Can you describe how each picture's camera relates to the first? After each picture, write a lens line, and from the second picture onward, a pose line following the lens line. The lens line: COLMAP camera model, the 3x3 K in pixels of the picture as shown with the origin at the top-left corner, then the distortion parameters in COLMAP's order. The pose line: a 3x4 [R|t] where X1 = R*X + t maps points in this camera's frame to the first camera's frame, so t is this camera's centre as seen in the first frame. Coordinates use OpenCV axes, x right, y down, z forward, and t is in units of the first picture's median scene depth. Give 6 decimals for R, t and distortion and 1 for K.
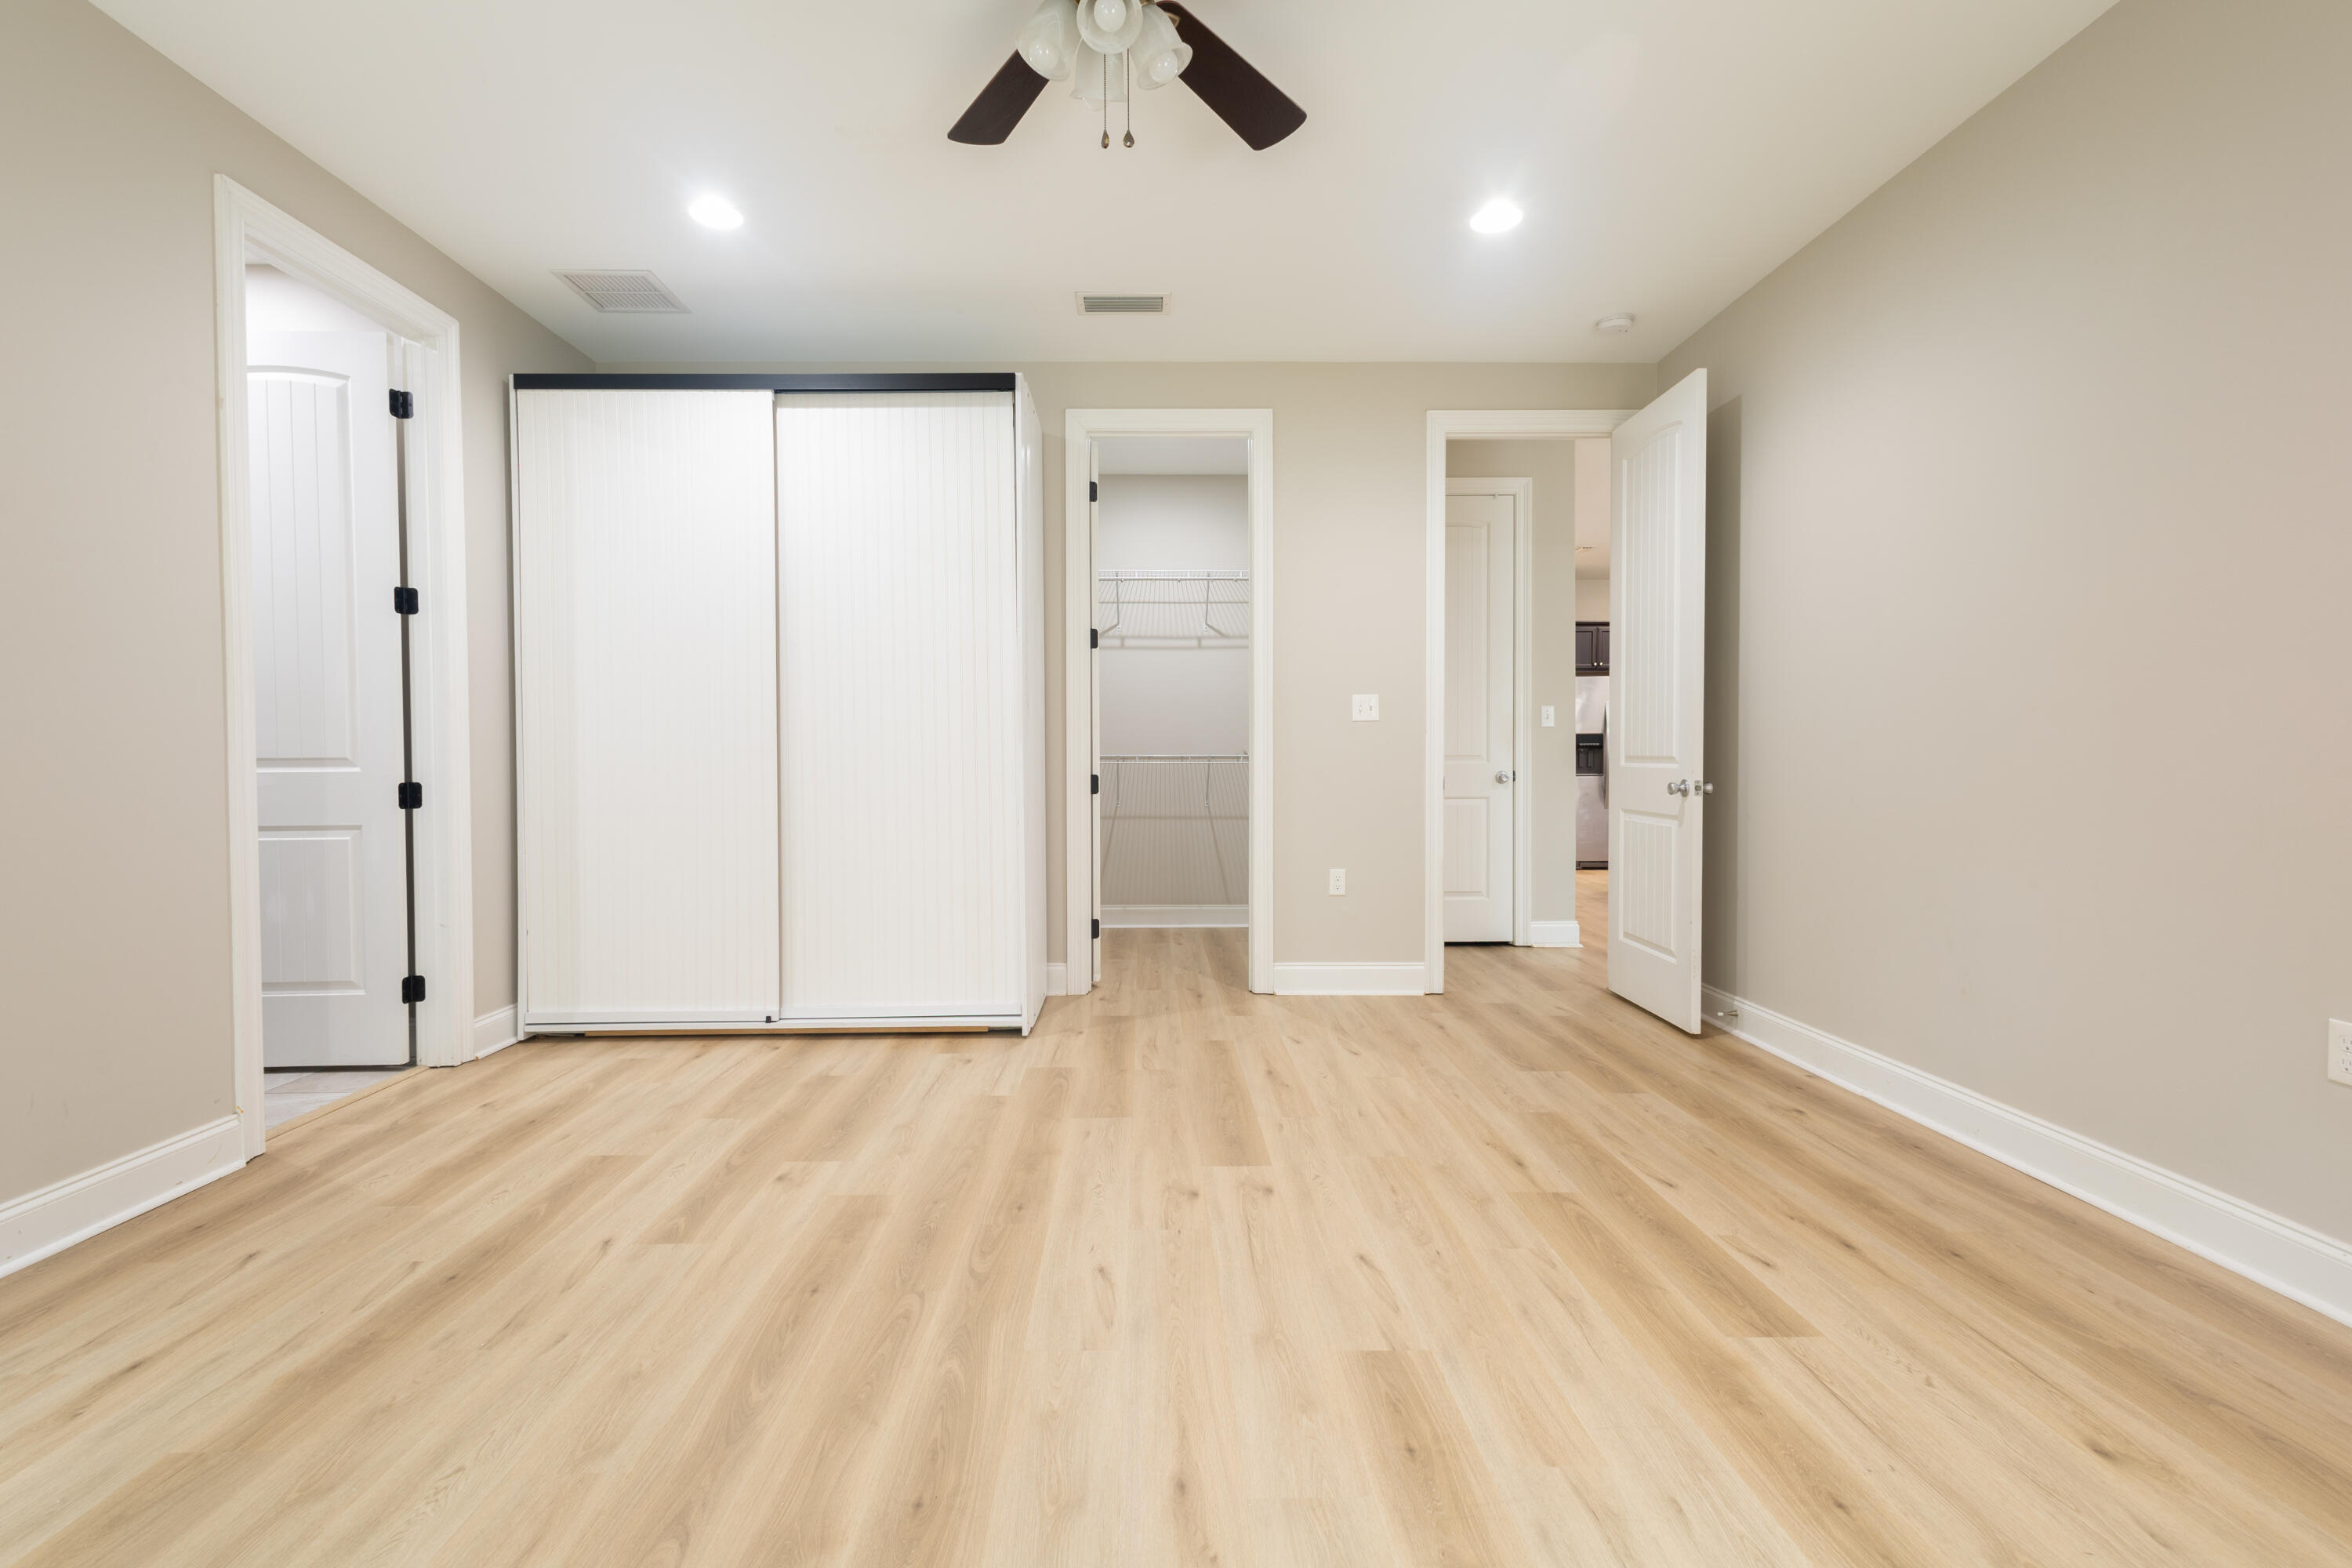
lens RADIAL K [[1096.1, 0, 1160.3], [0, 1096.1, 783.4], [0, 0, 1]] dist [0.002656, 0.000050]
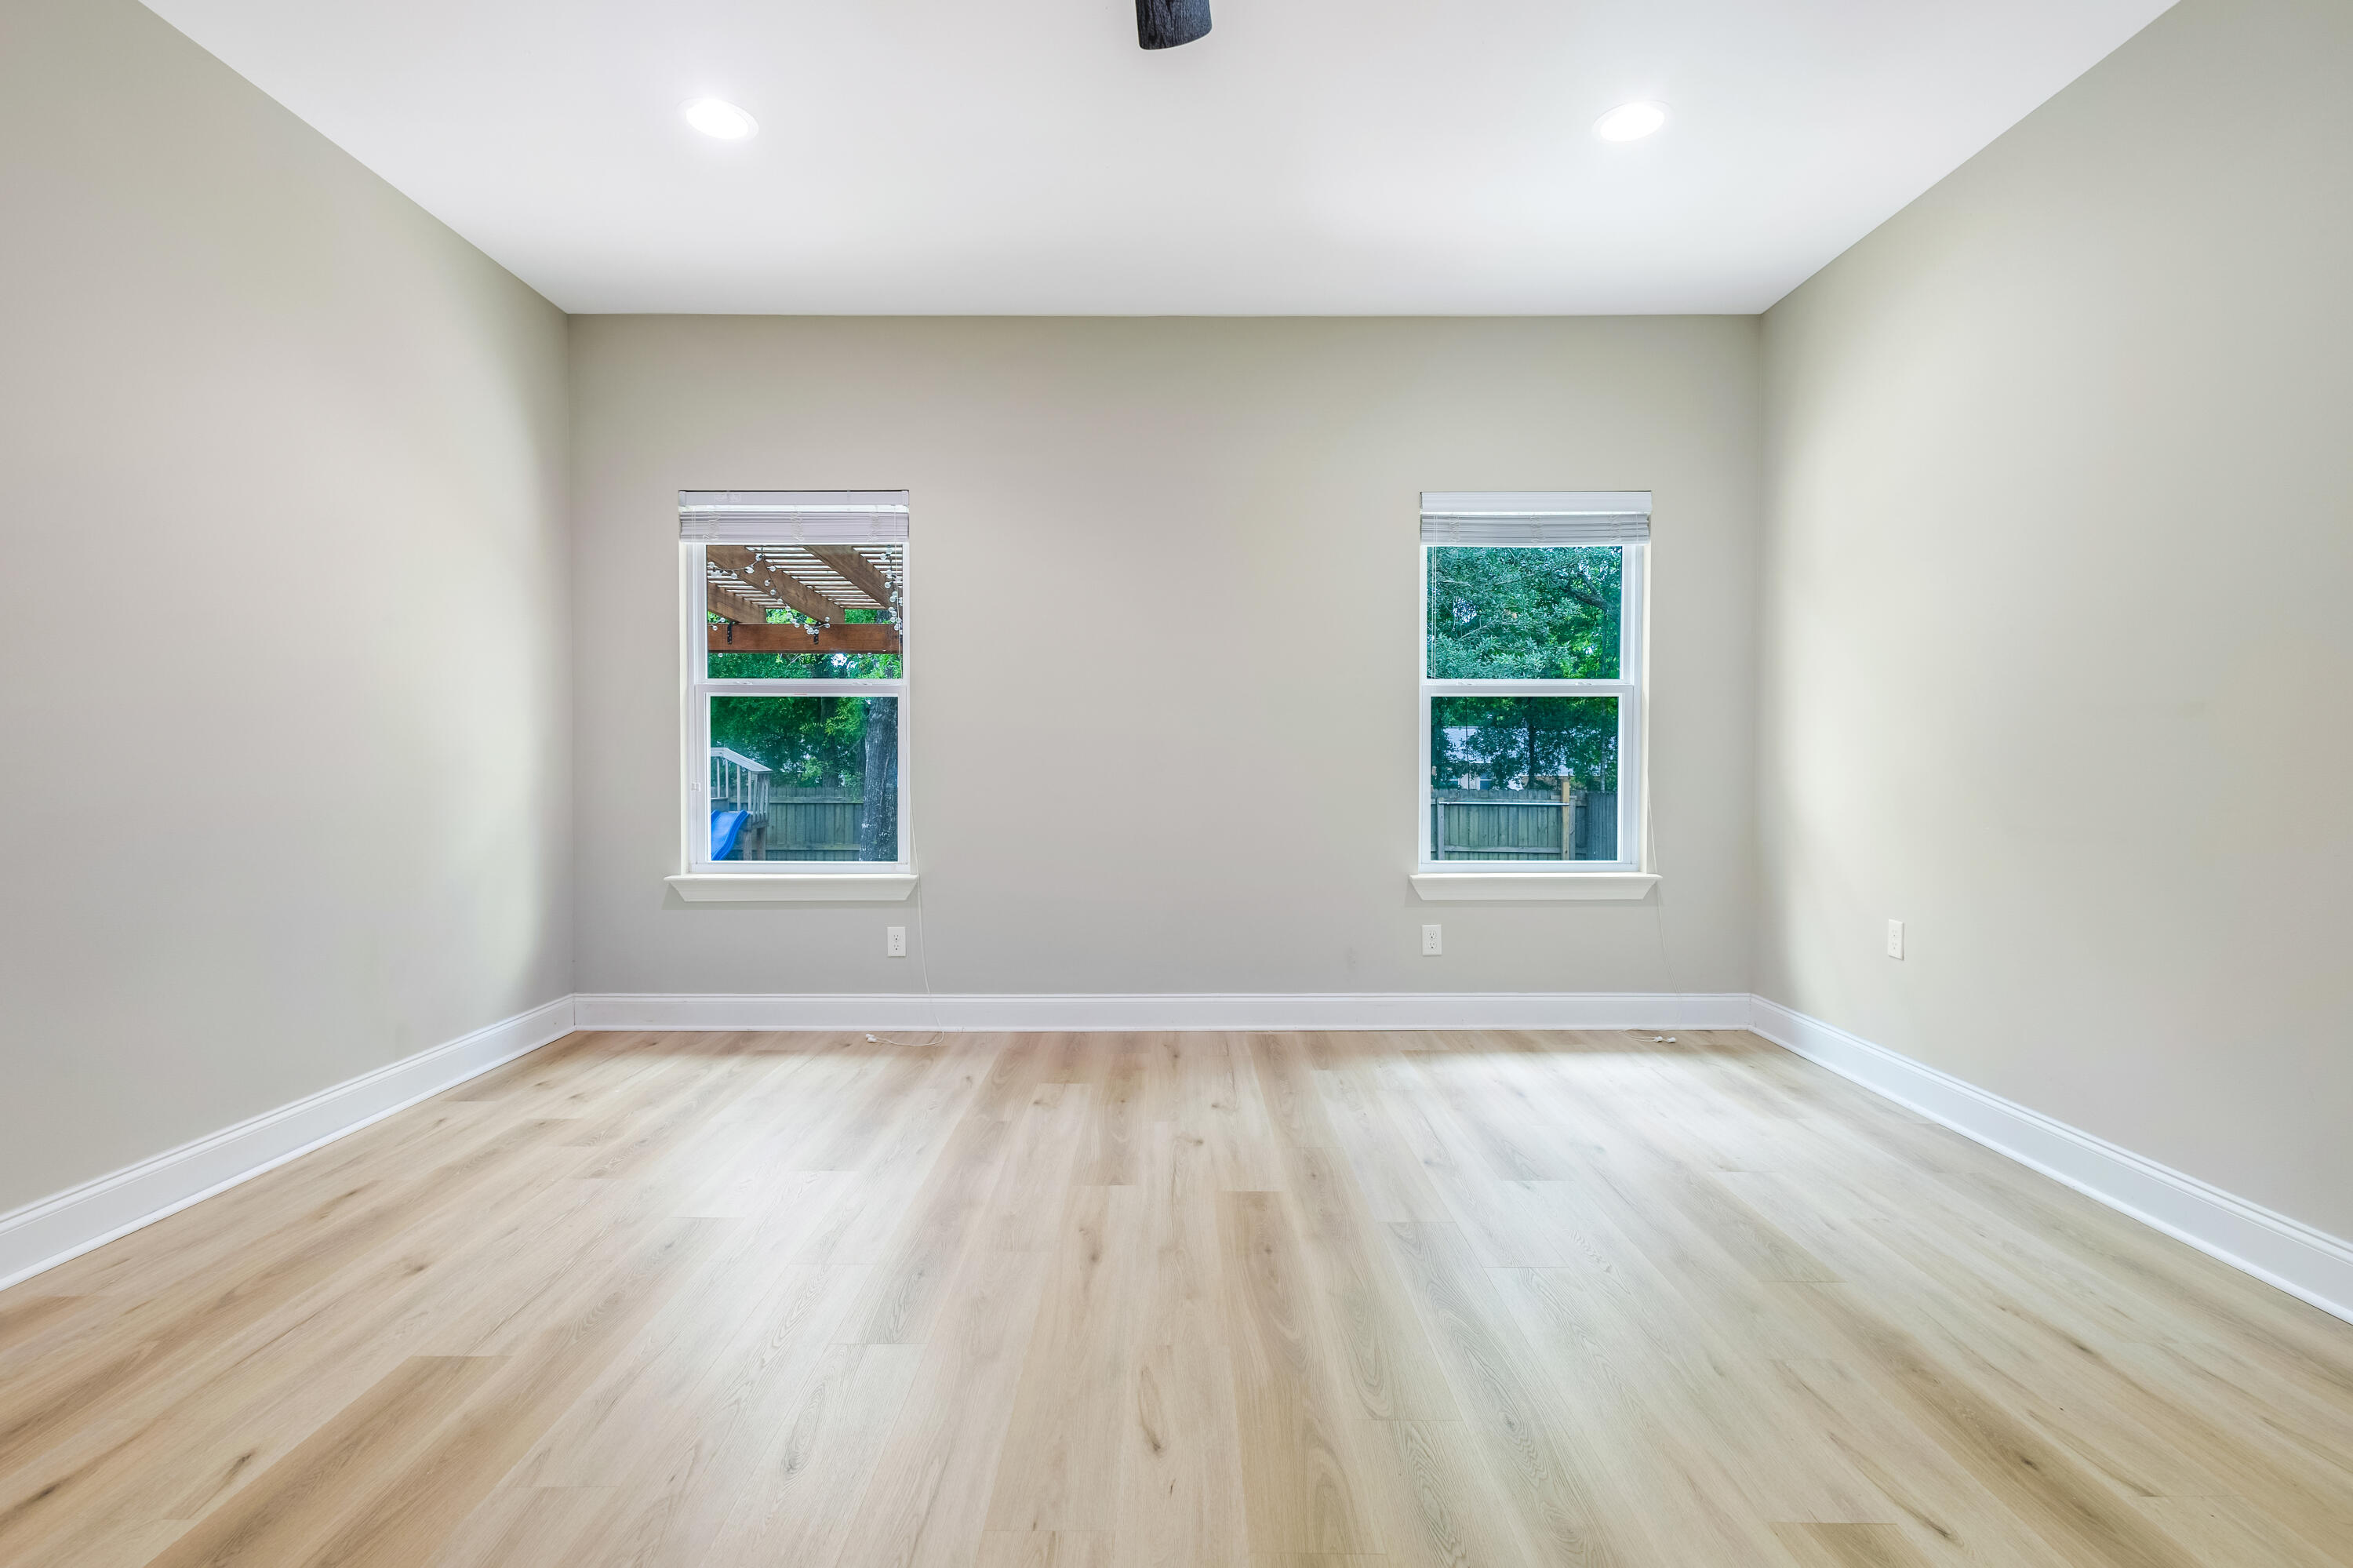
lens RADIAL K [[1096.6, 0, 1160.8], [0, 1096.6, 783.4], [0, 0, 1]] dist [0.002656, 0.000050]
pose [[-0.999715, 0.000057, 0.023888, -0.082935], [0.001257, 0.998737, 0.050234, -0.052413], [-0.023855, 0.050249, -0.998452, 1.918138]]
